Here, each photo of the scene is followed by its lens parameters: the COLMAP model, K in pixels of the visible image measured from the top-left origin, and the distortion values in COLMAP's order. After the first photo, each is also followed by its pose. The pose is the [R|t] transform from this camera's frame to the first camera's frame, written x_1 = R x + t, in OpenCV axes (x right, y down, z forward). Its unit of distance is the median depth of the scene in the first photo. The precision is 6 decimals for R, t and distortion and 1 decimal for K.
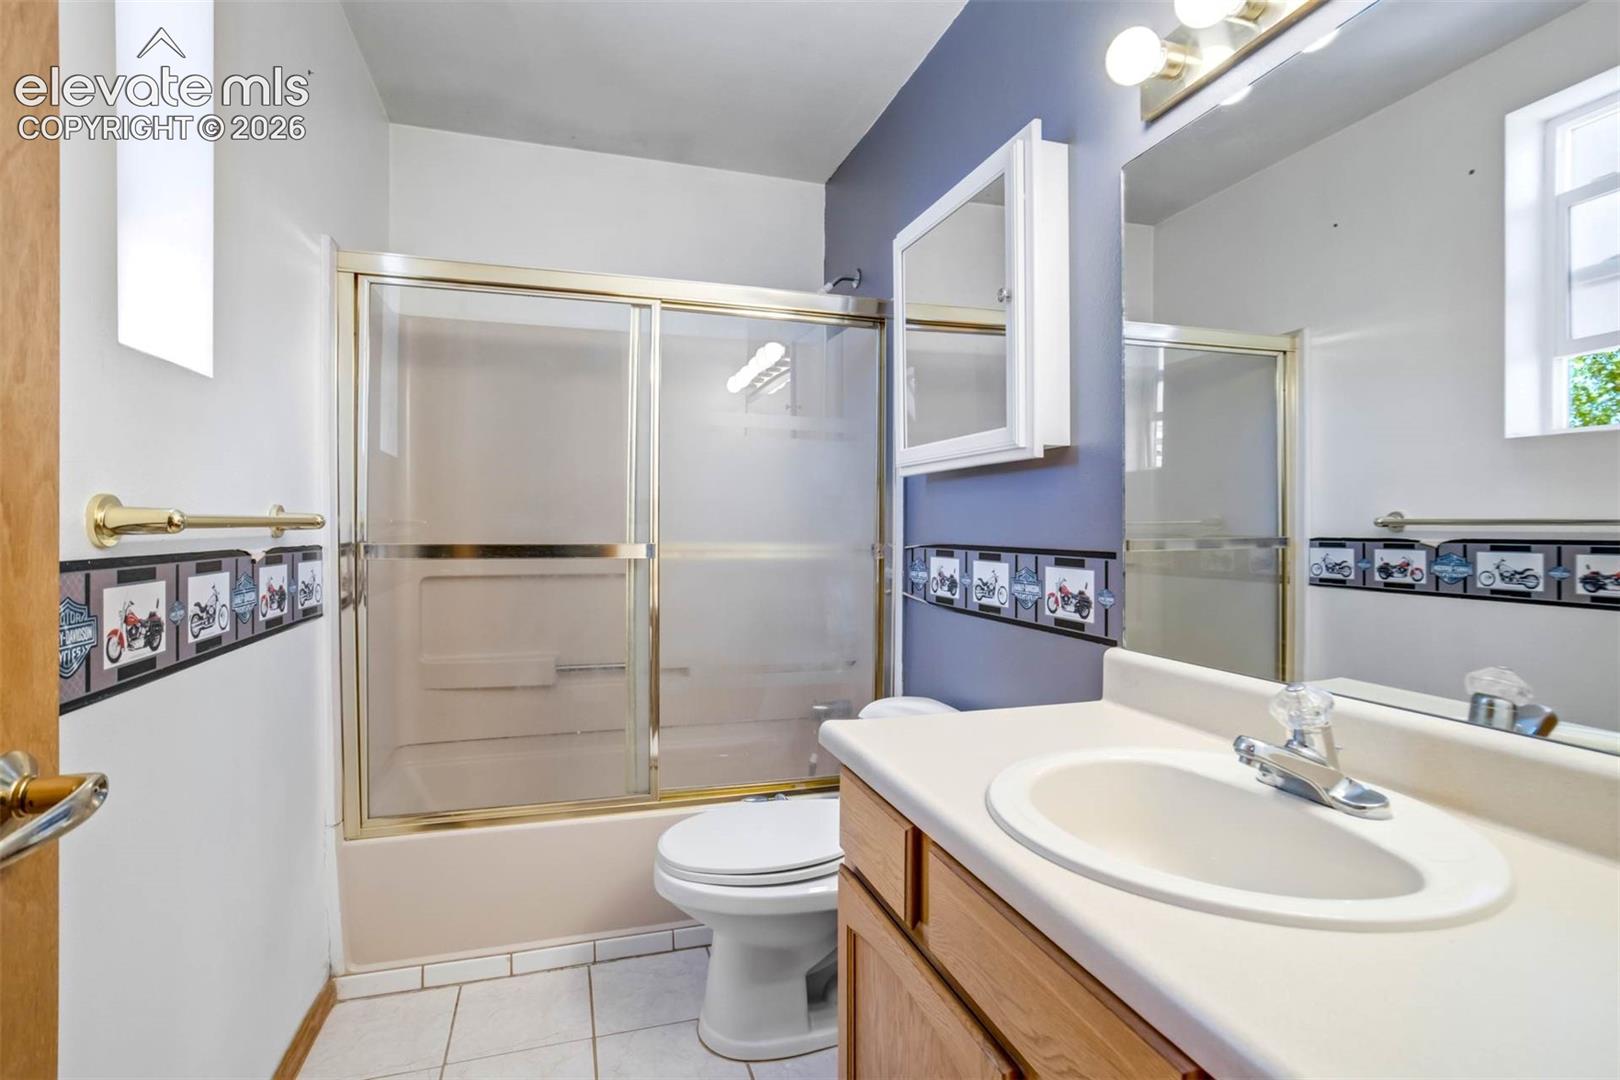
lens RADIAL K [[766.5, 0, 809.0], [0, 766.5, 534.6], [0, 0, 1]] dist [-0.046743, 0.024545]
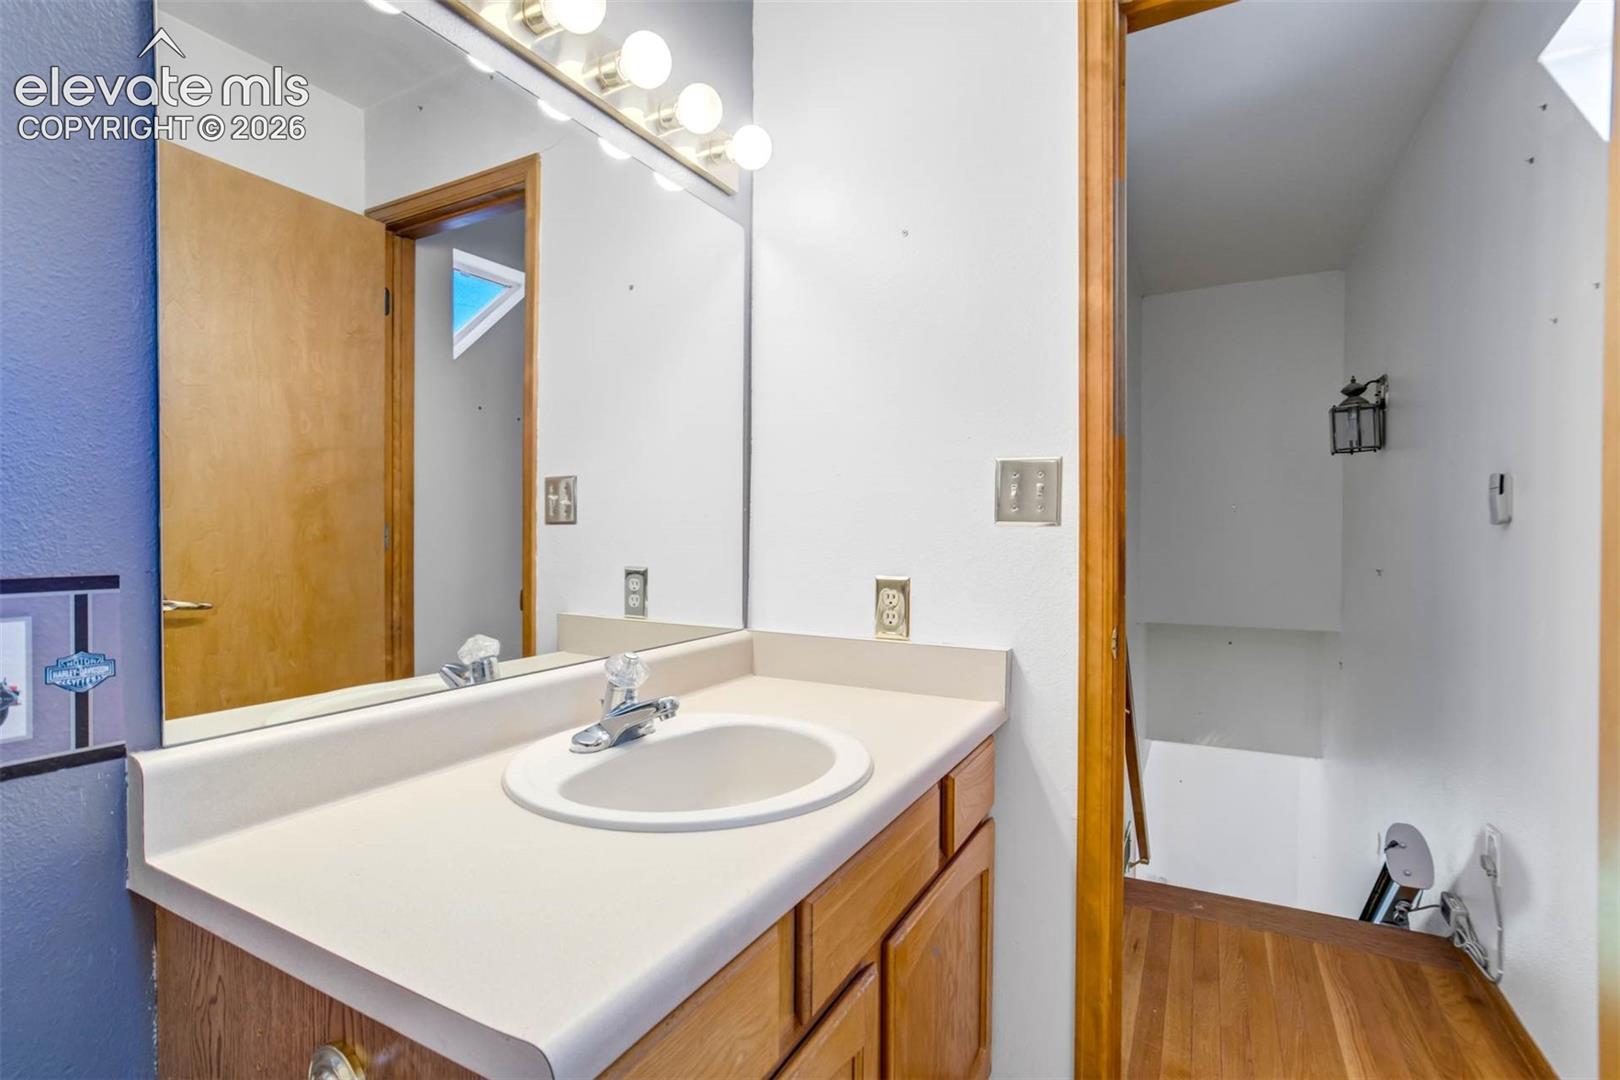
lens RADIAL K [[766.5, 0, 809.0], [0, 766.5, 534.6], [0, 0, 1]] dist [-0.046743, 0.024545]
pose [[-0.700491, -0.009311, 0.713601, -0.280721], [-0.000048, 0.999916, 0.012999, -0.010169], [-0.713662, 0.009071, -0.700432, 1.004701]]
